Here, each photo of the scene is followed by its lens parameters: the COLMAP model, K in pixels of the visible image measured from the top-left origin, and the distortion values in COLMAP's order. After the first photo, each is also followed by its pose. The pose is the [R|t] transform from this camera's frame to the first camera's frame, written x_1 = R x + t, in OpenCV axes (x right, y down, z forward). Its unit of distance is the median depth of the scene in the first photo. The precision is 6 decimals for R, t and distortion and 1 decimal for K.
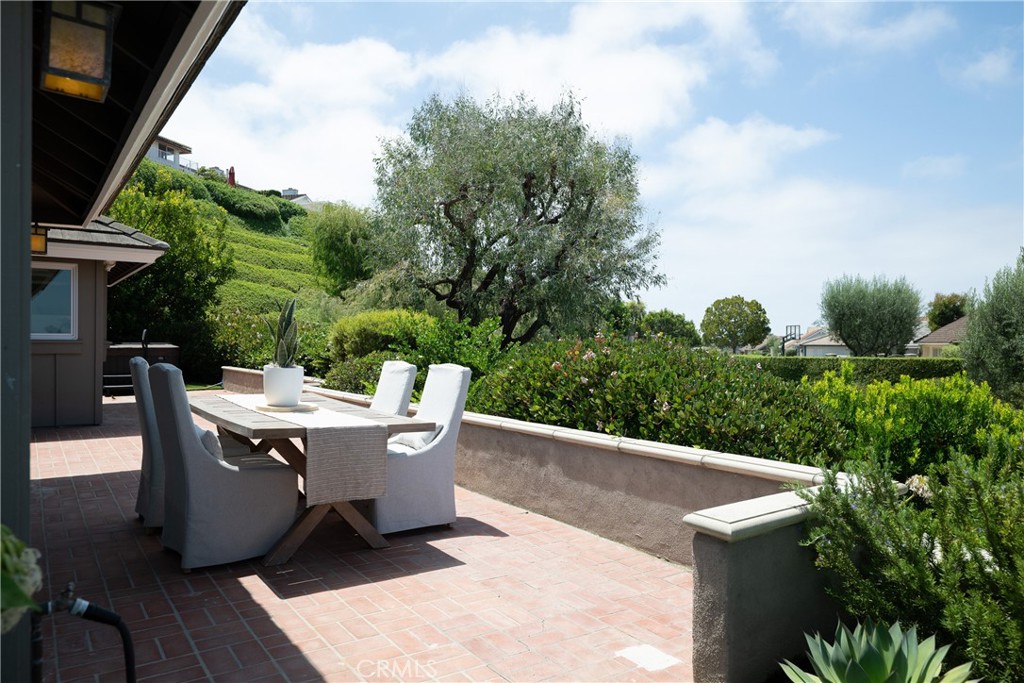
lens RADIAL K [[674.3, 0, 512.0], [0, 674.3, 341.5], [0, 0, 1]] dist [0.002611, 0.000172]
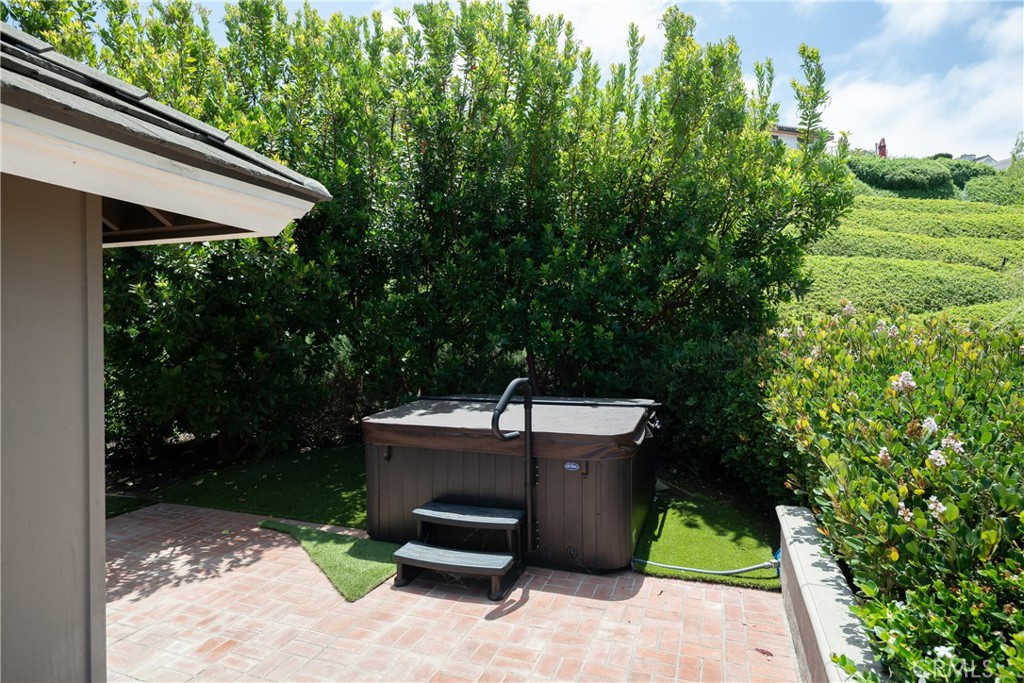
lens RADIAL K [[570.8, 0, 512.0], [0, 570.8, 341.5], [0, 0, 1]] dist [0.005485, 0.001797]
pose [[0.560298, -0.000263, -0.828291, -0.094828], [0.004816, 0.999984, 0.002941, -0.010682], [0.828277, -0.005637, 0.560291, 0.249280]]
